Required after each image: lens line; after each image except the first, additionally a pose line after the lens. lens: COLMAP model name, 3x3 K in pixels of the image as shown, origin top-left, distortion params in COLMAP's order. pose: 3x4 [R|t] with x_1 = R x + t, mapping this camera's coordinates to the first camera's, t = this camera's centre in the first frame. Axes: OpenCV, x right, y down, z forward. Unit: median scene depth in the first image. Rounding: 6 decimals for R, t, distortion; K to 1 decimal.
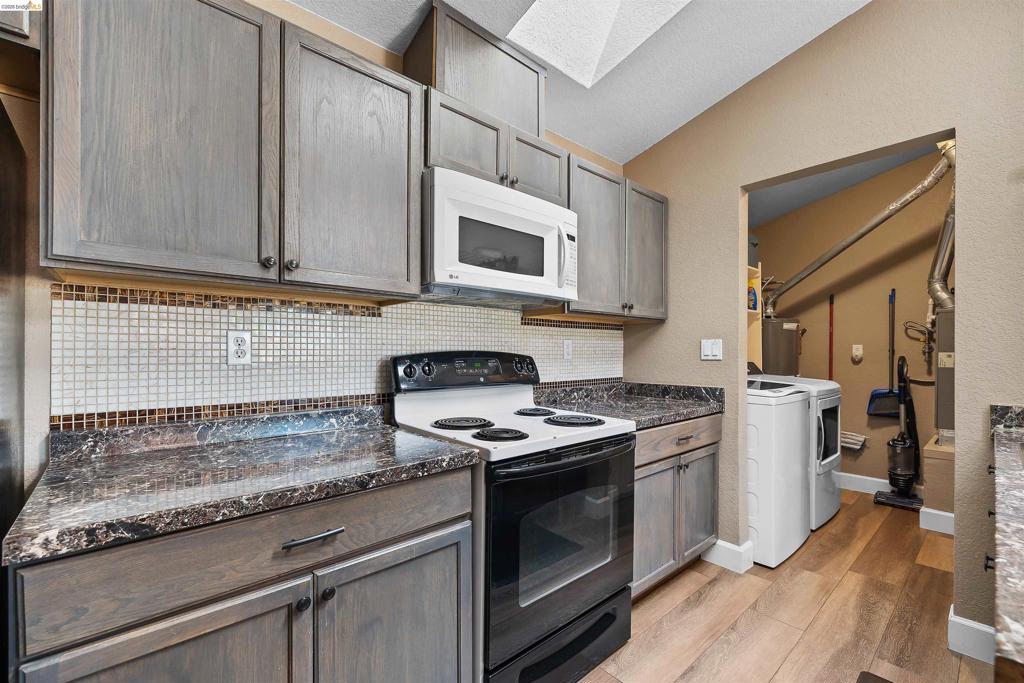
lens RADIAL K [[430.0, 0, 508.3], [0, 430.0, 353.4], [0, 0, 1]] dist [0.000033, 0.000309]
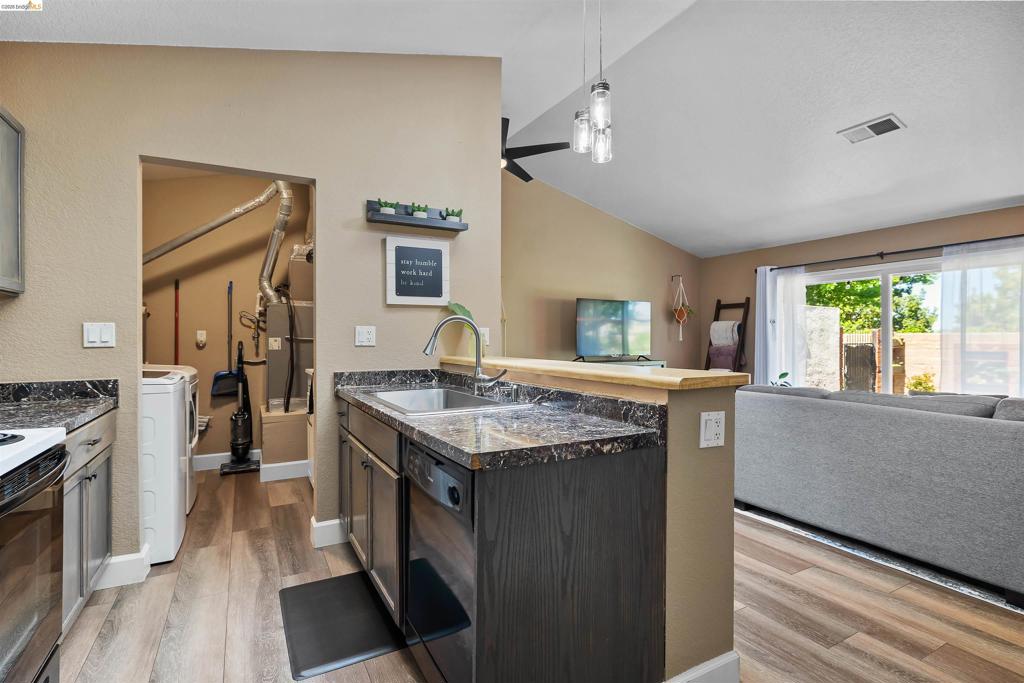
lens RADIAL K [[489.3, 0, 508.7], [0, 489.3, 338.8], [0, 0, 1]] dist [-0.003873, 0.001849]
pose [[0.219182, -0.003678, 0.975677, -0.307931], [0.003231, 0.999990, 0.003044, -0.001844], [-0.975679, 0.002485, 0.219192, 0.019400]]
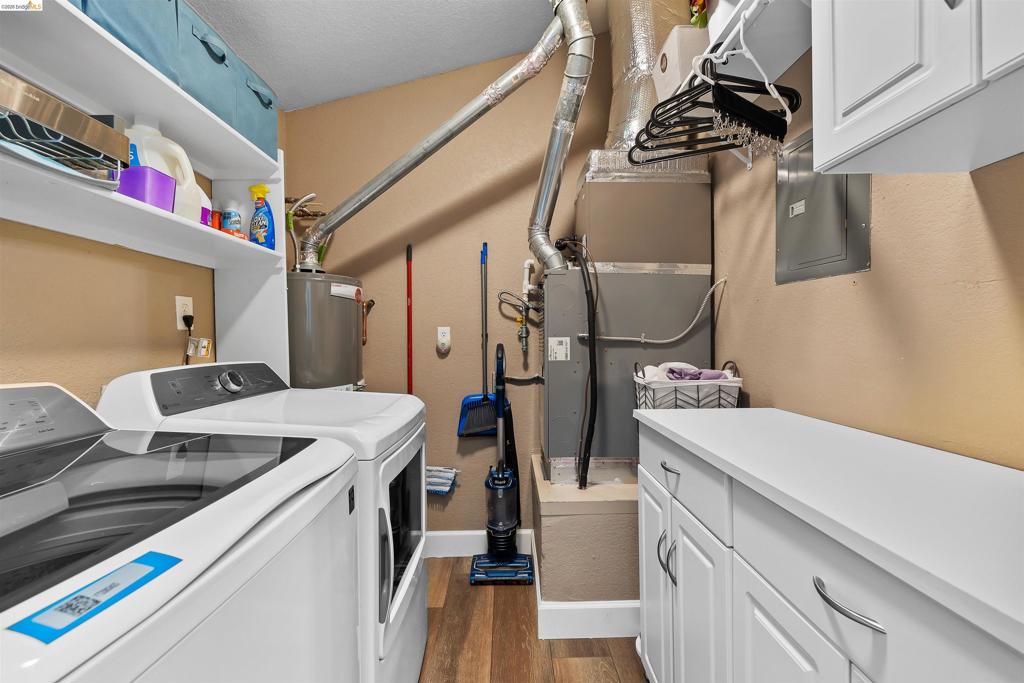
lens RADIAL K [[430.0, 0, 515.3], [0, 430.0, 339.1], [0, 0, 1]] dist [0.000033, 0.000309]
pose [[0.639182, -0.013265, 0.768941, 0.659358], [0.014313, 0.999883, 0.005351, -0.005822], [-0.768923, 0.007586, 0.639297, 0.864719]]
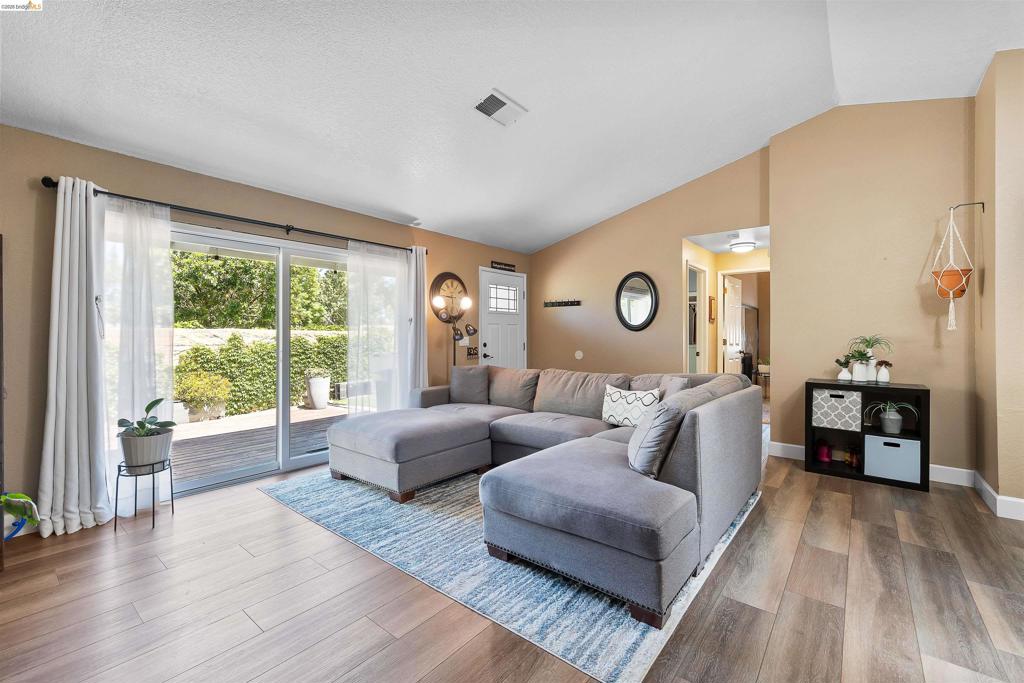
lens RADIAL K [[430.0, 0, 508.6], [0, 430.0, 332.9], [0, 0, 1]] dist [0.000033, 0.000309]
pose [[-0.986809, -0.009407, -0.161616, 1.927395], [-0.009121, 0.999955, -0.002513, -0.001205], [0.161632, -0.001006, -0.986851, 0.553406]]
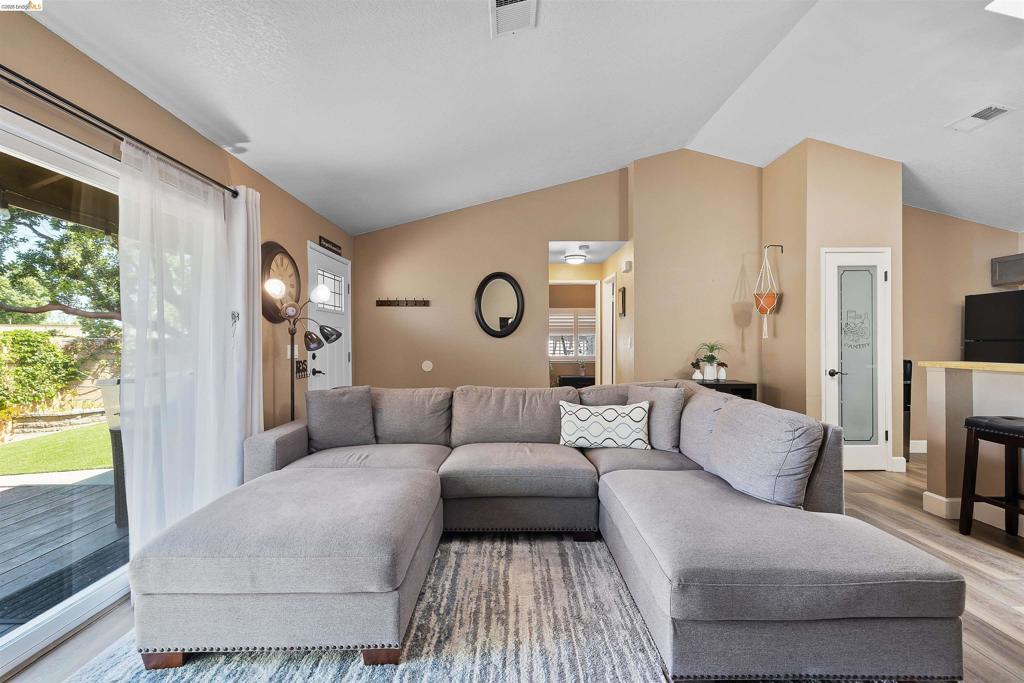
lens RADIAL K [[430.0, 0, 509.0], [0, 430.0, 345.0], [0, 0, 1]] dist [0.000033, 0.000309]
pose [[-0.659679, -0.001731, -0.751545, 2.461890], [-0.007749, 0.999960, 0.004499, 0.003671], [0.751507, 0.008791, -0.659666, -0.252289]]
